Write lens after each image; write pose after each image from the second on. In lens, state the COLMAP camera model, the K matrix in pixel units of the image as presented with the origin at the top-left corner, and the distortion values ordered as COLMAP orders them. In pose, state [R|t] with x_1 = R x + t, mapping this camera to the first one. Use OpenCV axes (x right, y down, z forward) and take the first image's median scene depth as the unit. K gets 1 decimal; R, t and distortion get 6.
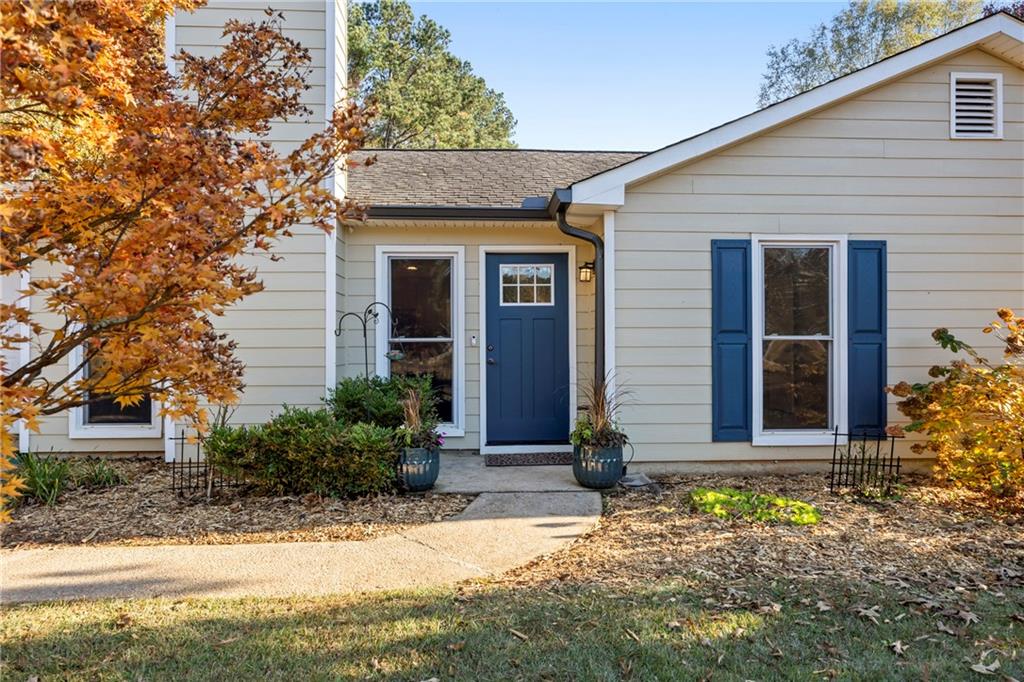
lens RADIAL K [[833.1, 0, 512.6], [0, 833.1, 342.6], [0, 0, 1]] dist [0.027738, -0.004714]
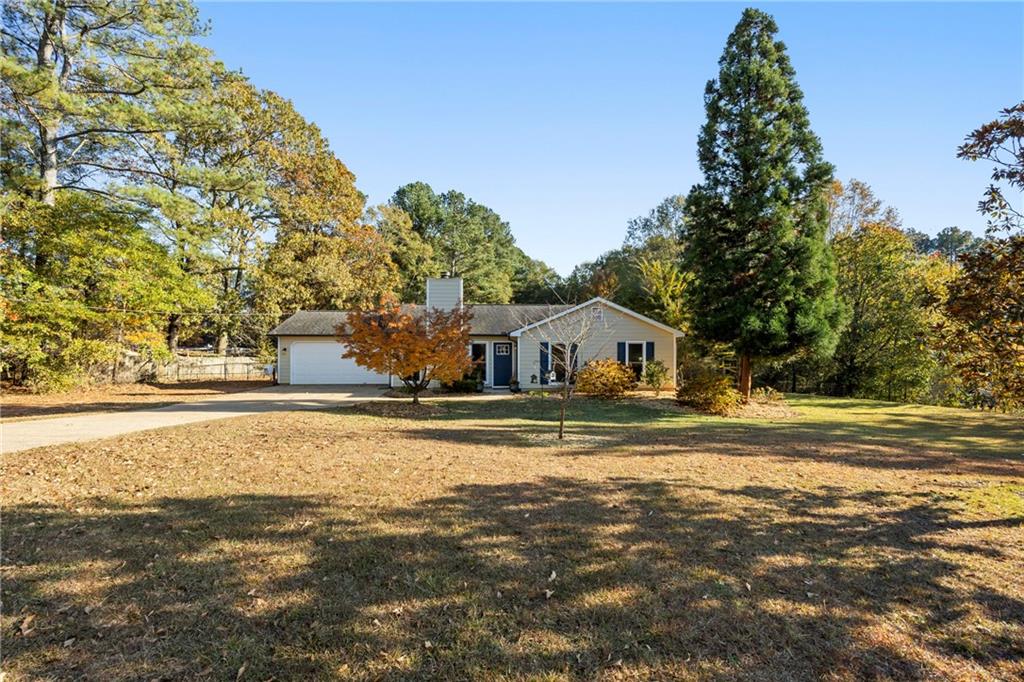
lens RADIAL K [[735.6, 0, 511.4], [0, 735.6, 336.3], [0, 0, 1]] dist [-0.006111, -0.000220]
pose [[0.999620, 0.002619, -0.027454, 0.199145], [-0.002662, 0.999995, -0.001503, -0.157650], [0.027450, 0.001575, 0.999622, -3.402278]]
